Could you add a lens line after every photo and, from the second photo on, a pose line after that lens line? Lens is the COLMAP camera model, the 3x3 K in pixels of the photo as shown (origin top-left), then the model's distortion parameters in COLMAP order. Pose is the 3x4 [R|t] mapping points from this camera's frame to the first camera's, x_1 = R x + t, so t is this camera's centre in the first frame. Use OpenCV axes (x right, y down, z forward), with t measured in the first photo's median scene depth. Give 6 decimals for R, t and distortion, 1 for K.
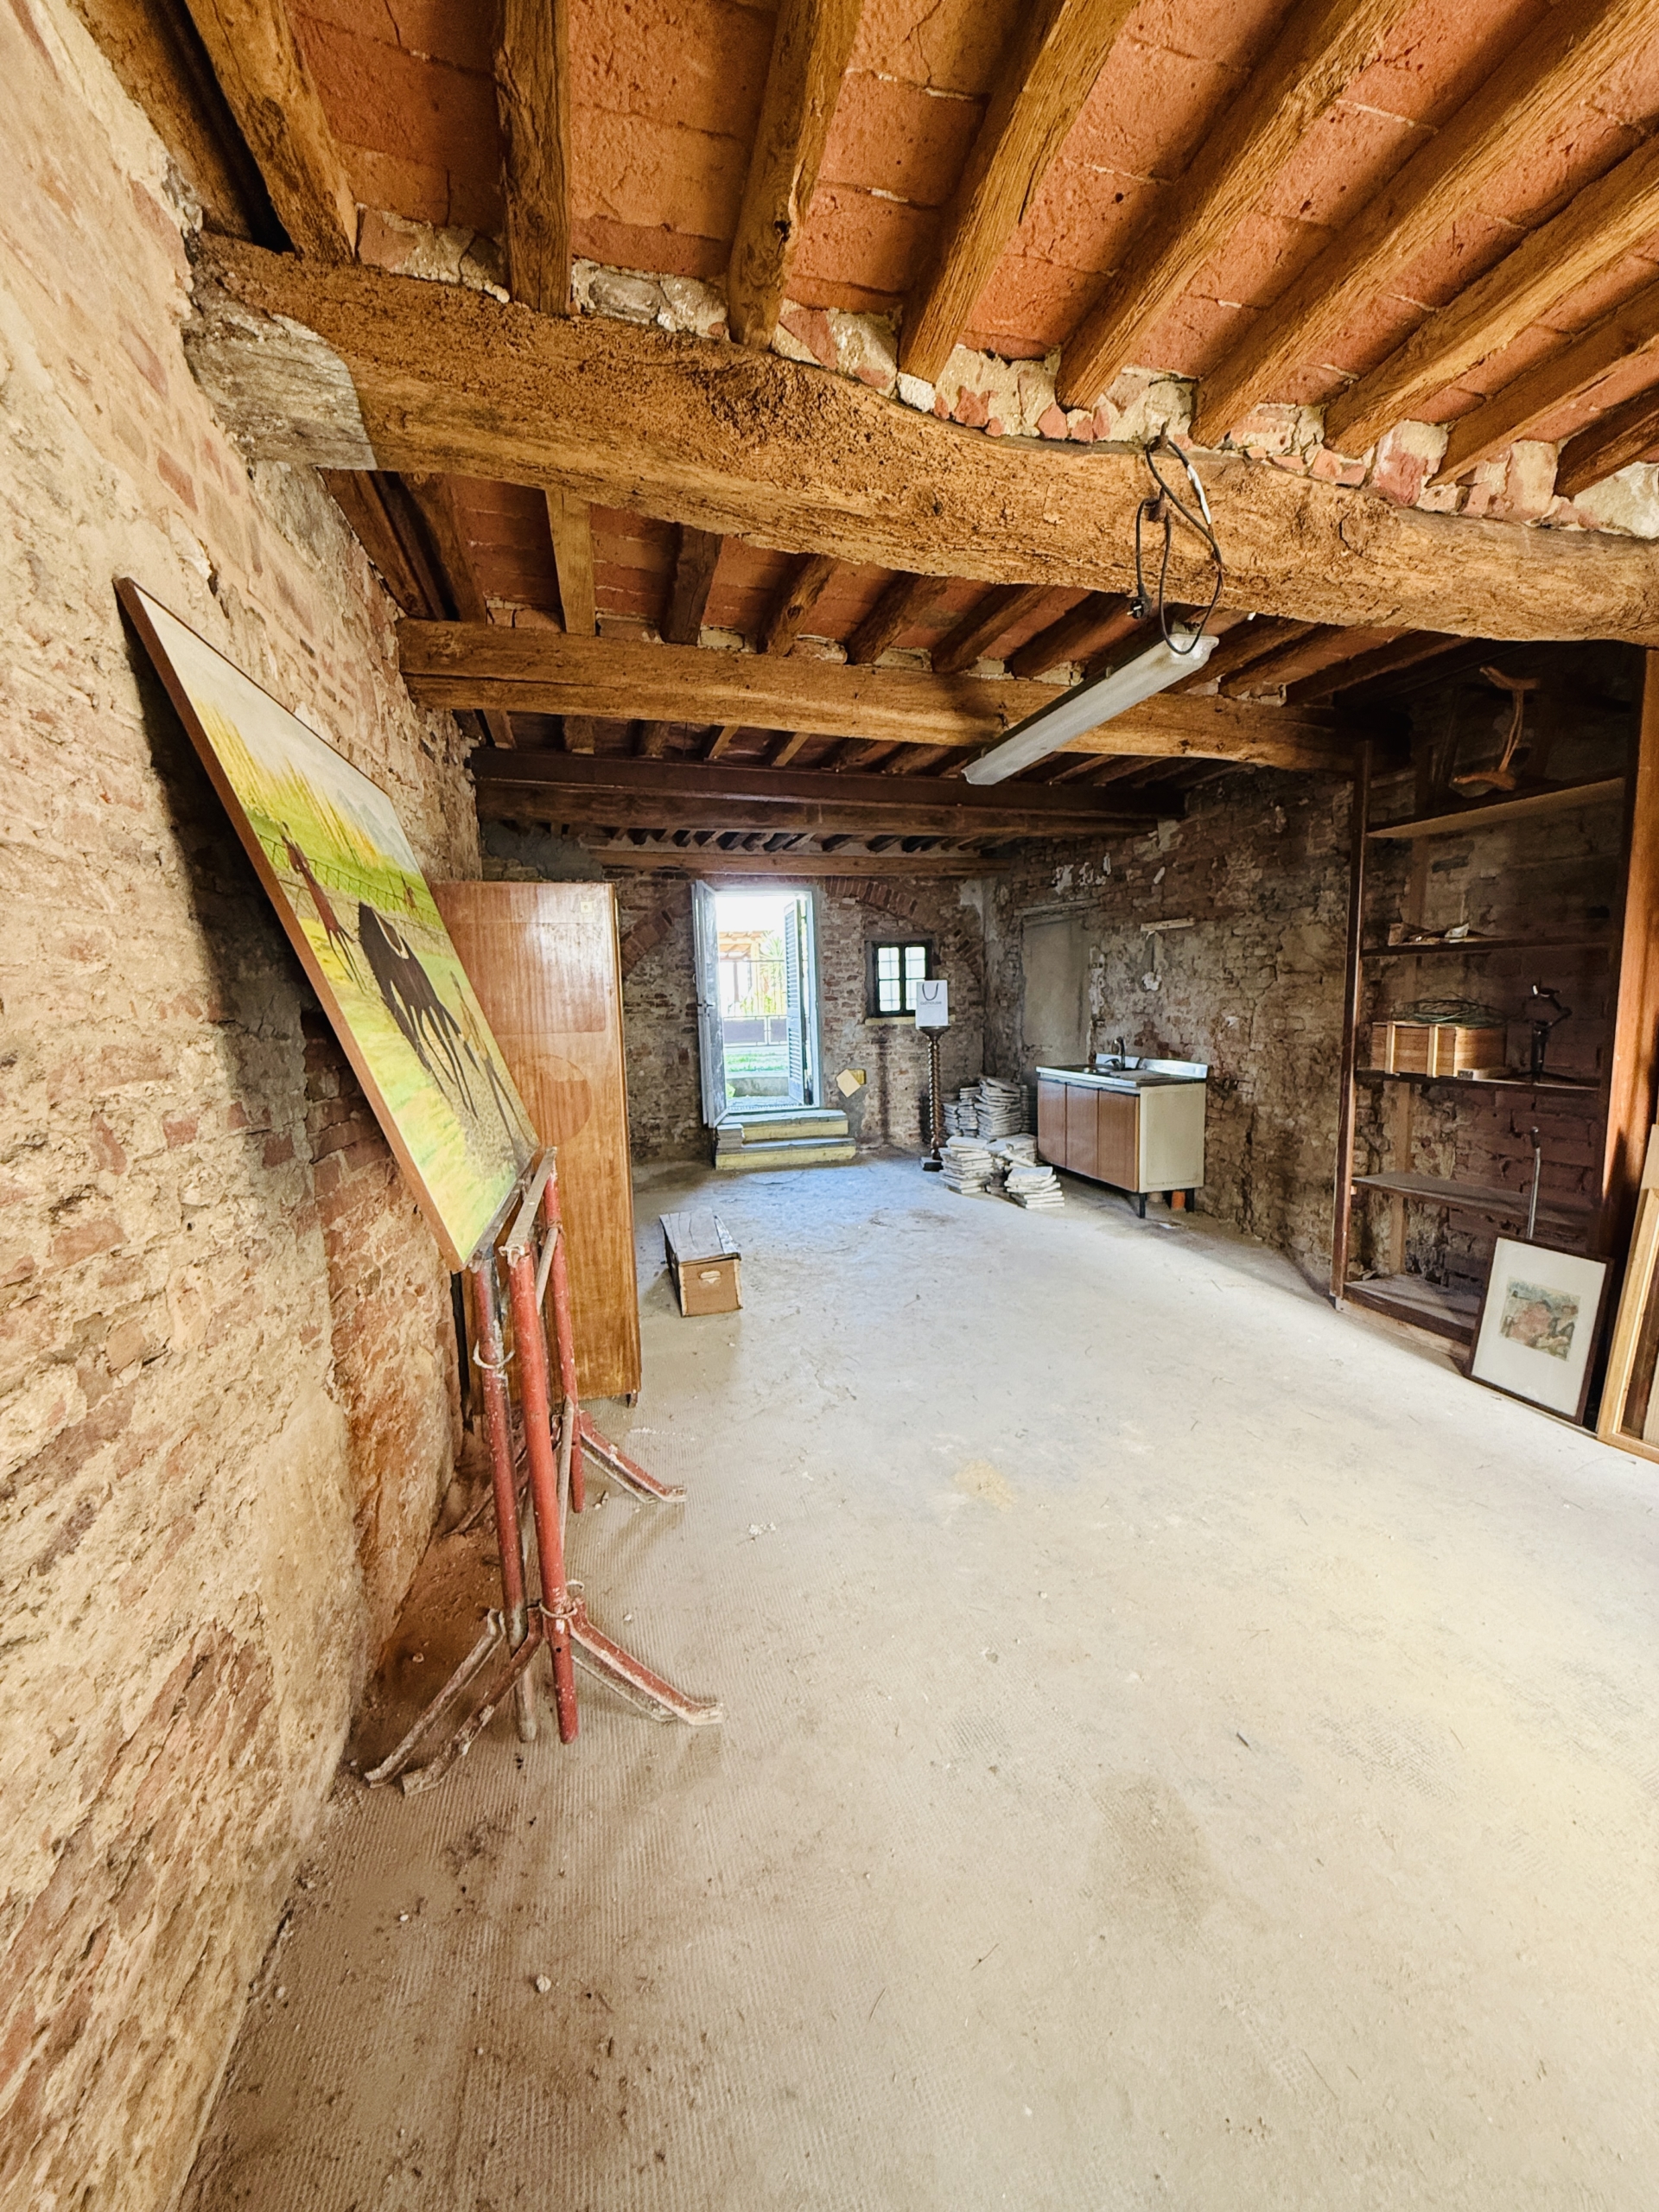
lens RADIAL K [[879.6, 0, 827.6], [0, 879.6, 1101.6], [0, 0, 1]] dist [-0.000859, 0.000071]
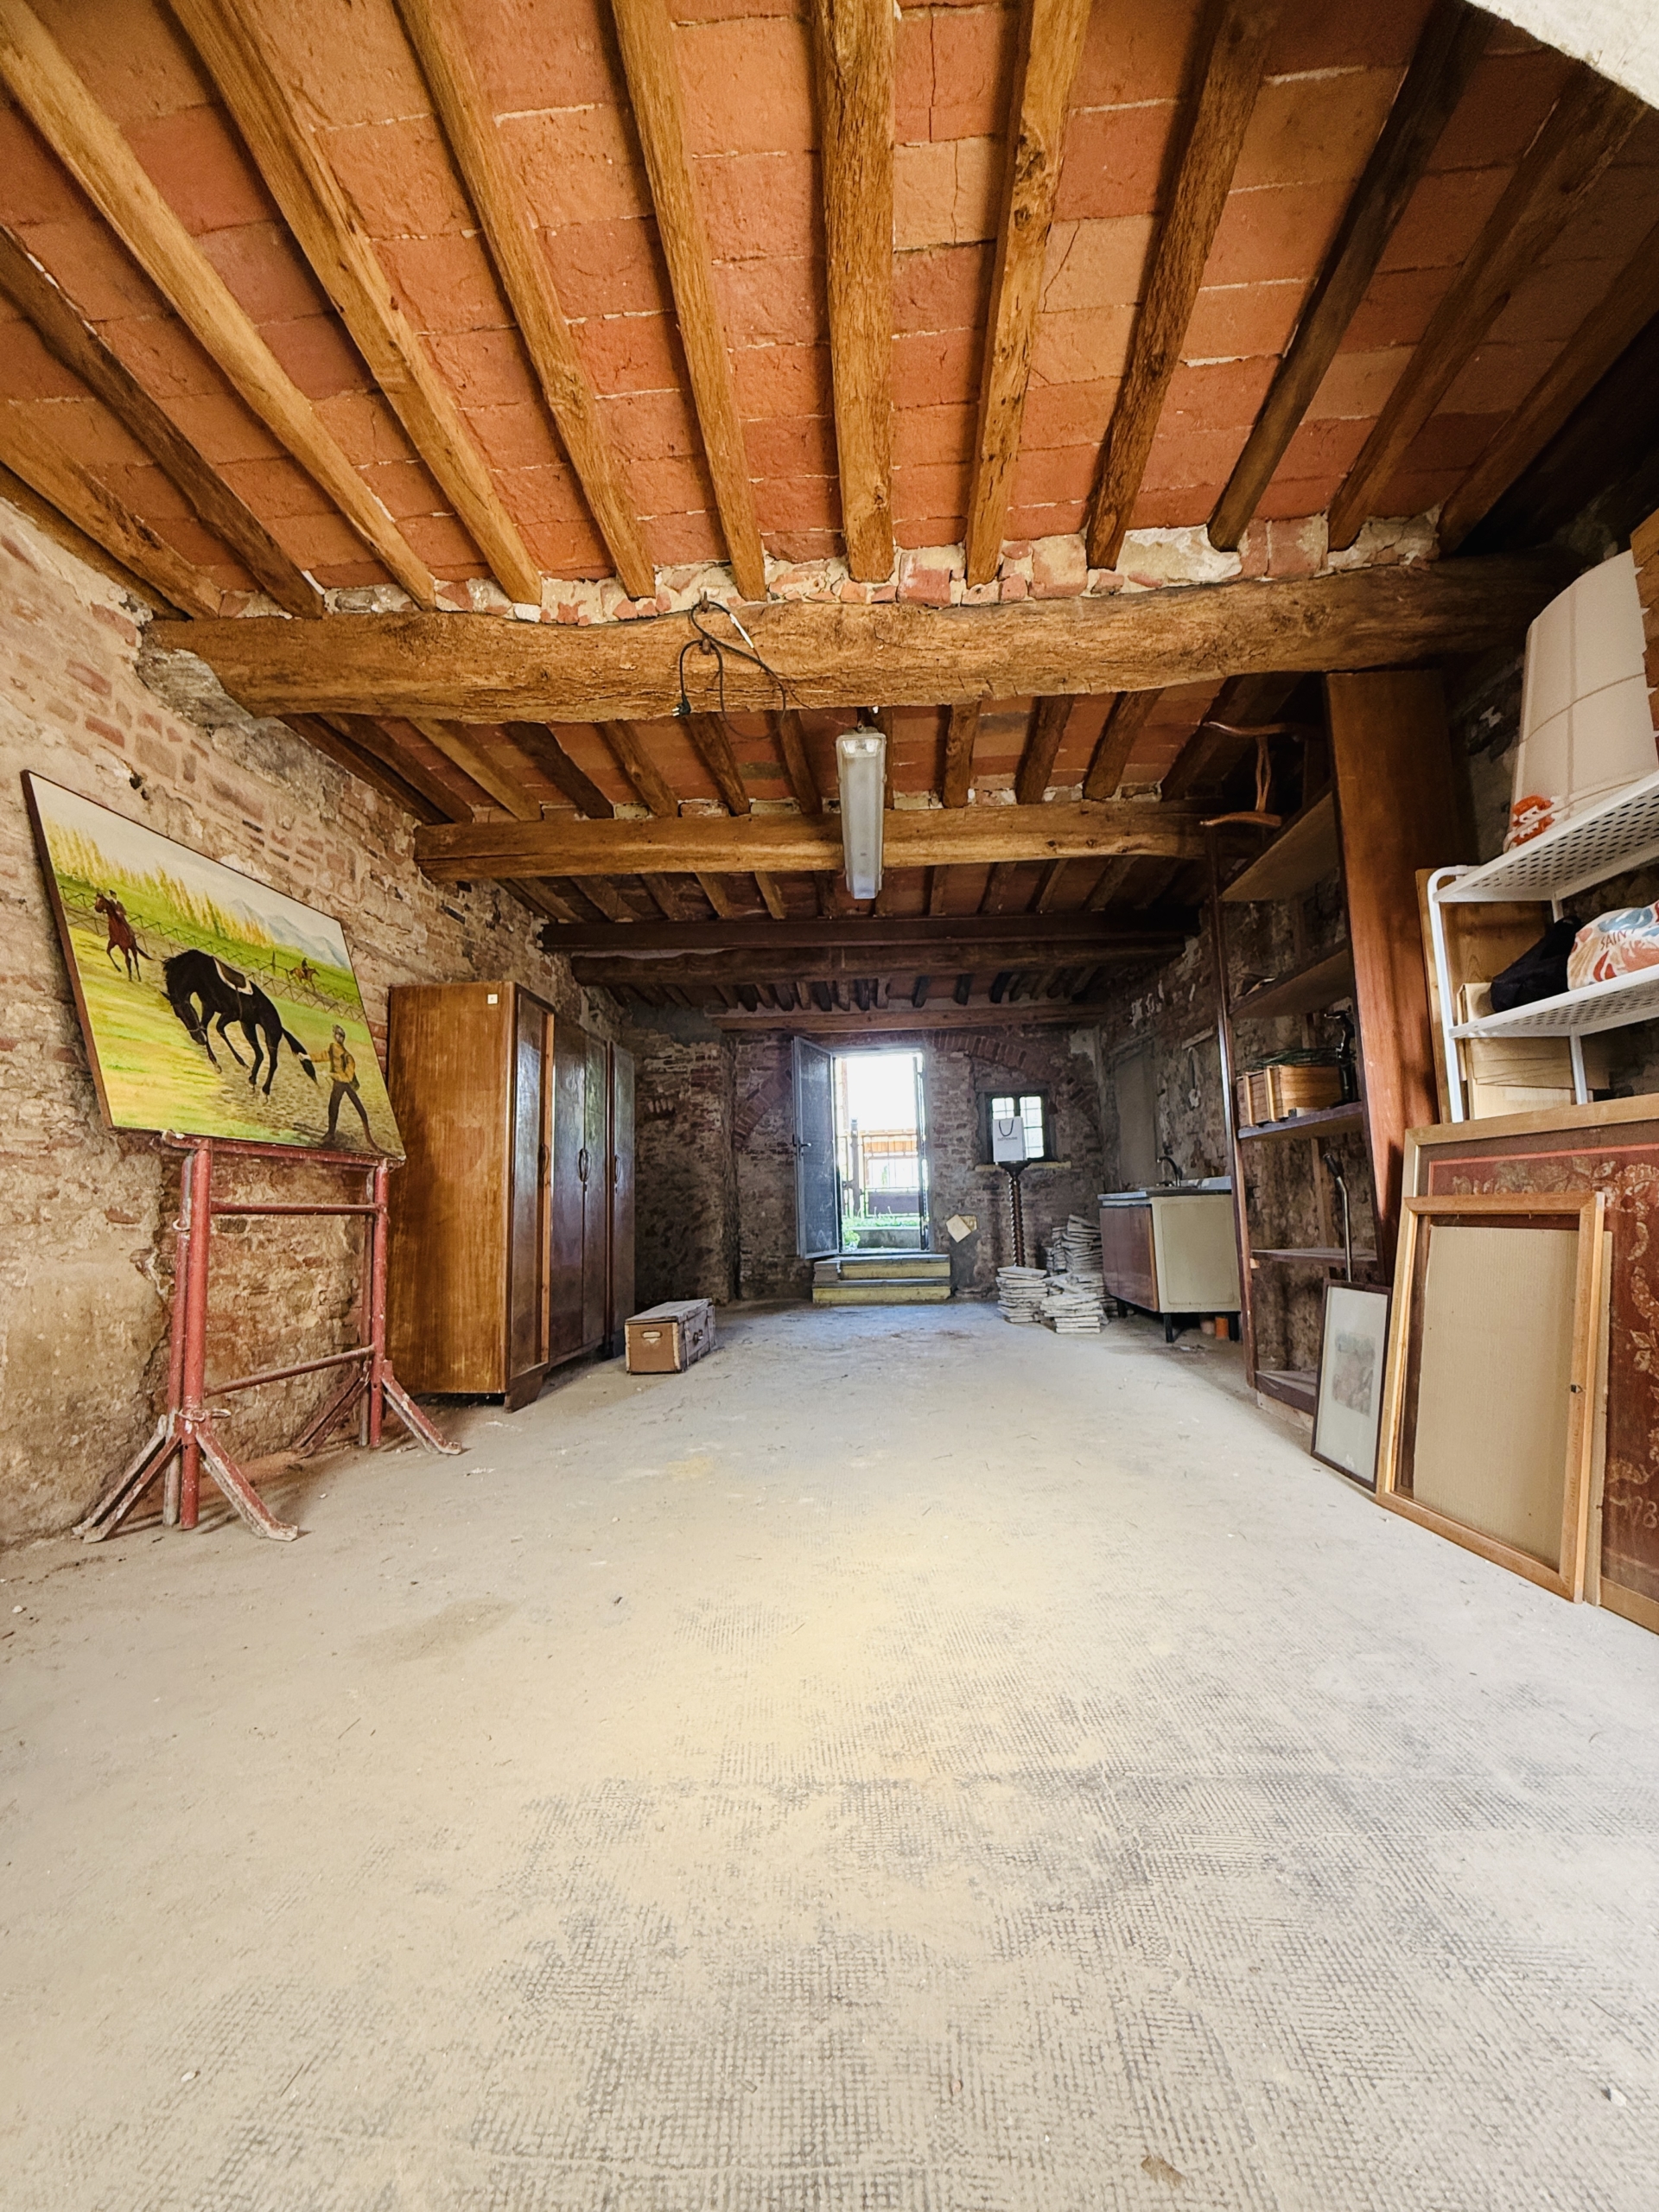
lens RADIAL K [[878.2, 0, 827.4], [0, 878.2, 1101.7], [0, 0, 1]] dist [-0.000411, -0.000071]
pose [[0.941605, -0.037952, -0.334575, 0.490324], [-0.042360, 0.972382, -0.229518, 0.164584], [0.334045, 0.230288, 0.913992, -0.017012]]
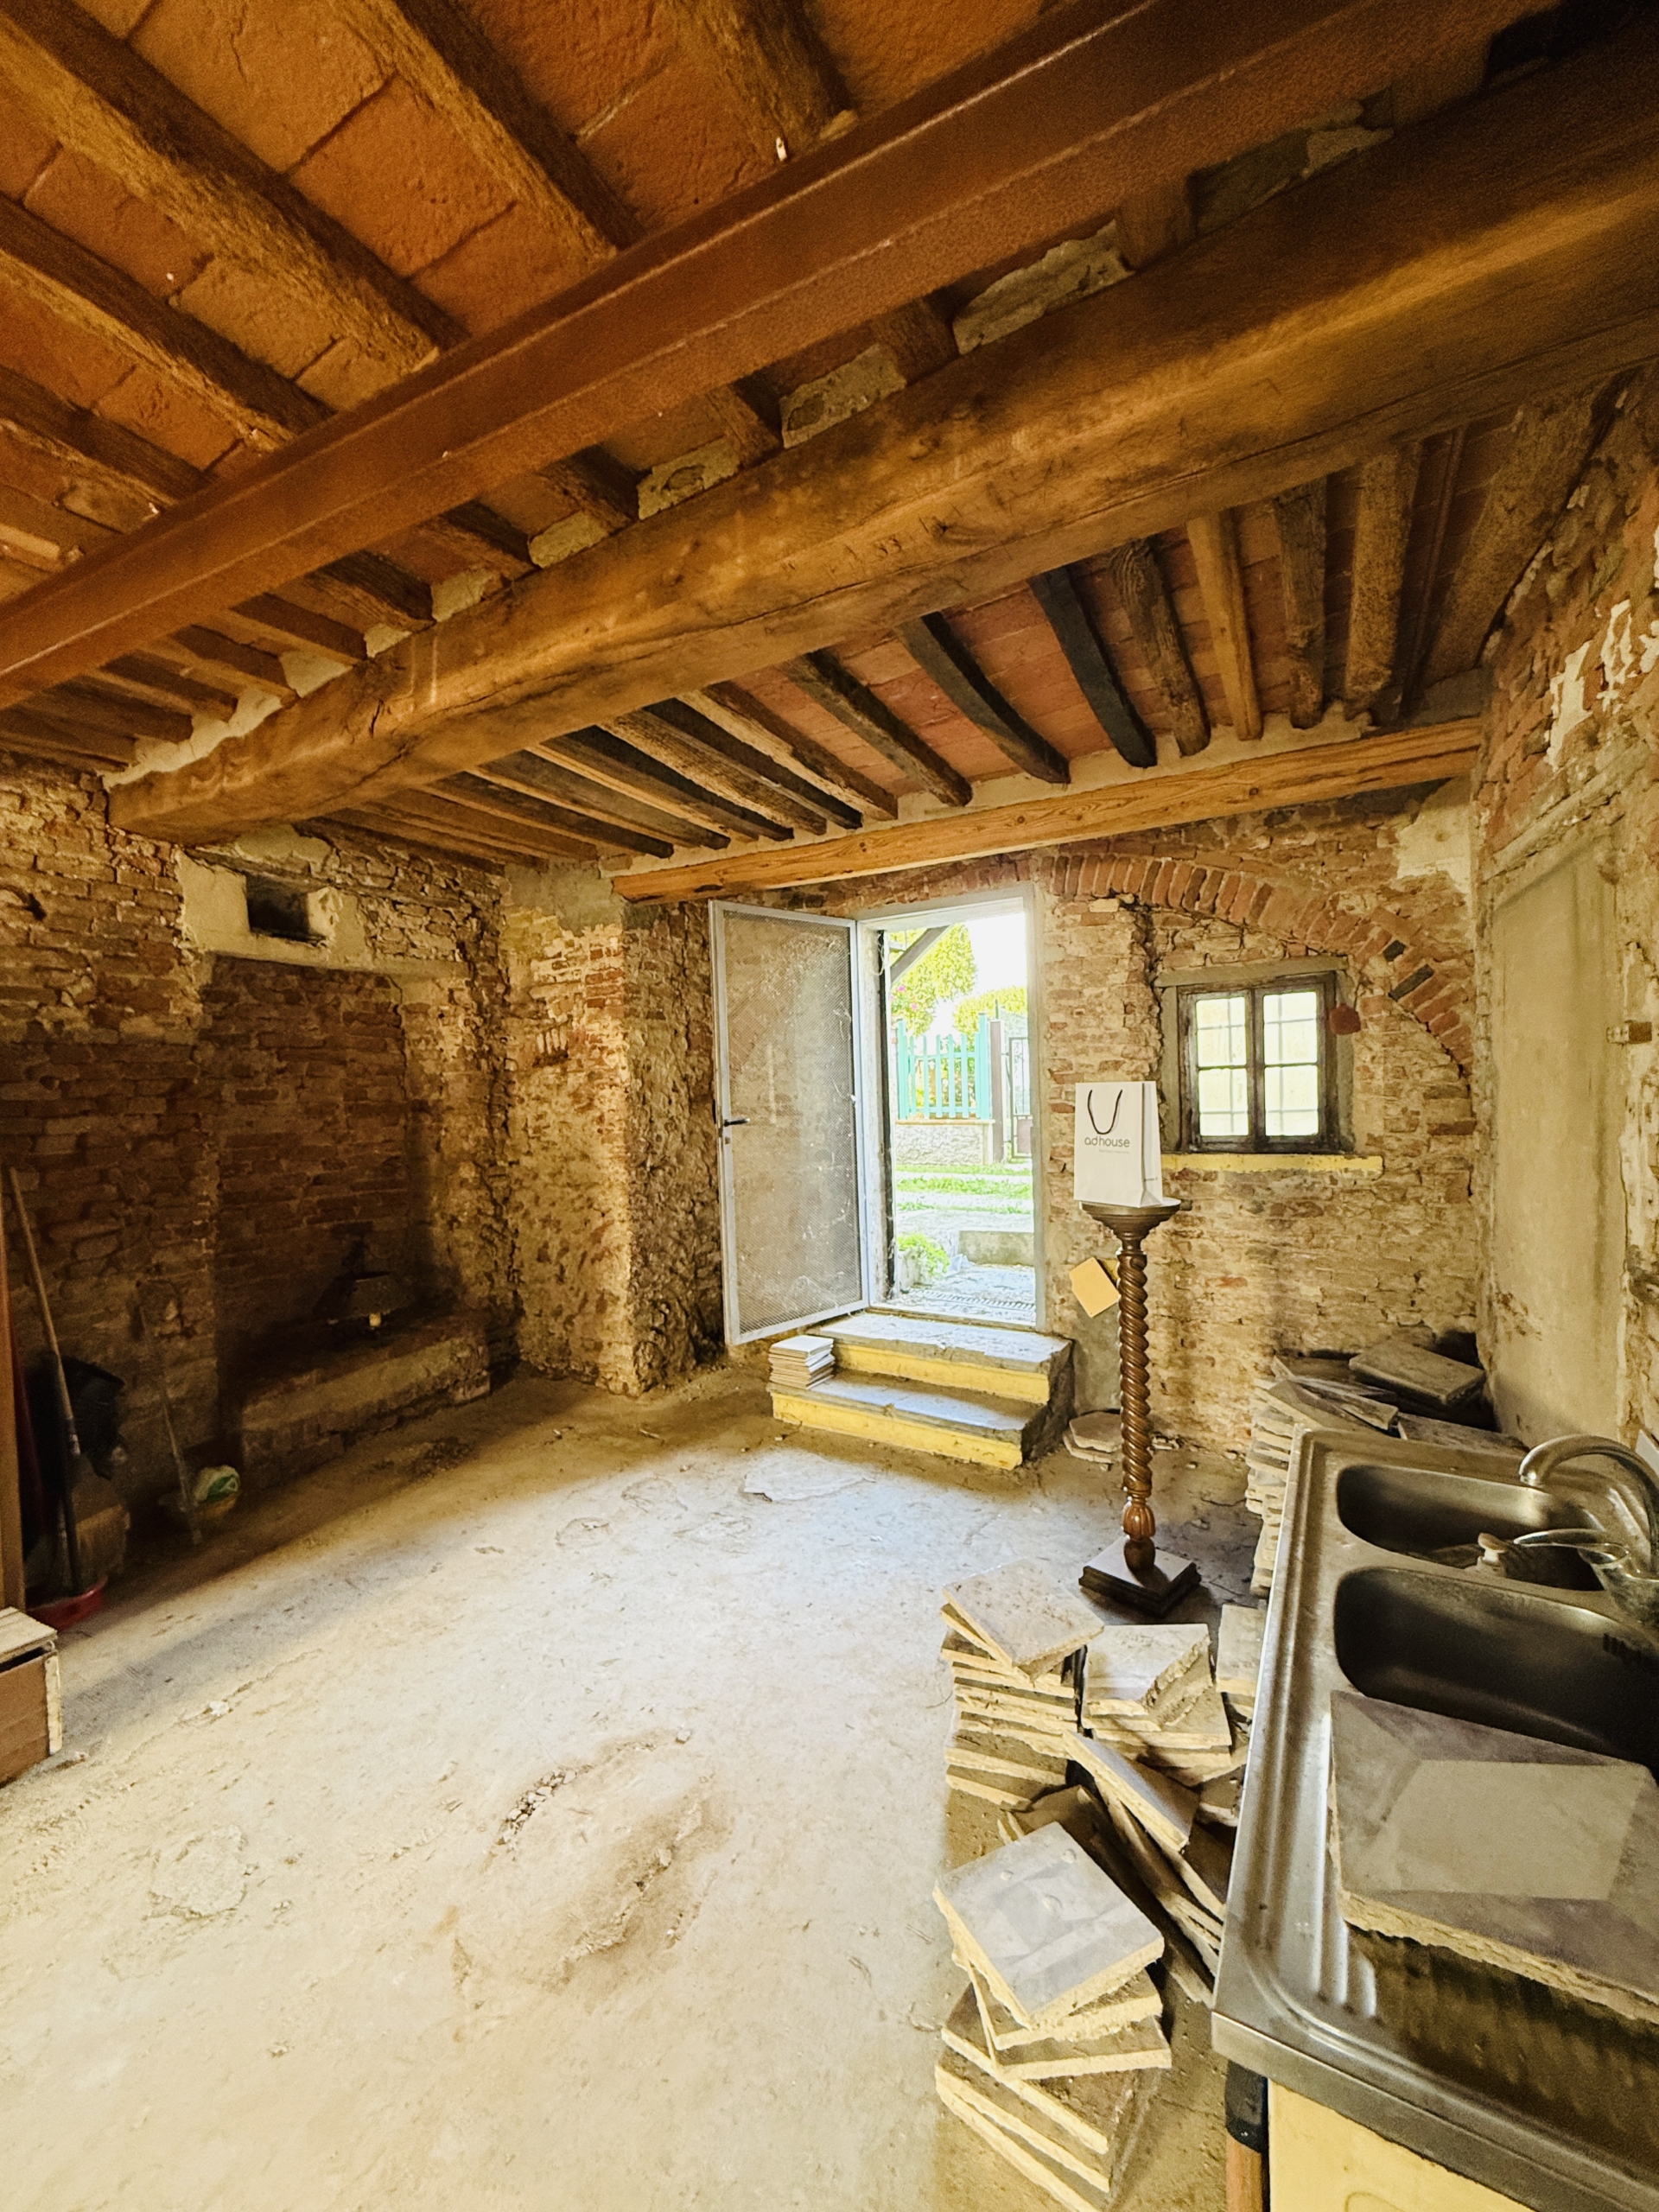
lens RADIAL K [[878.2, 0, 827.4], [0, 878.2, 1101.7], [0, 0, 1]] dist [-0.000411, -0.000071]
pose [[0.700664, 0.025793, -0.713025, 0.557447], [-0.079201, 0.995982, -0.041800, -0.194645], [0.709082, 0.085760, 0.699891, 1.221154]]
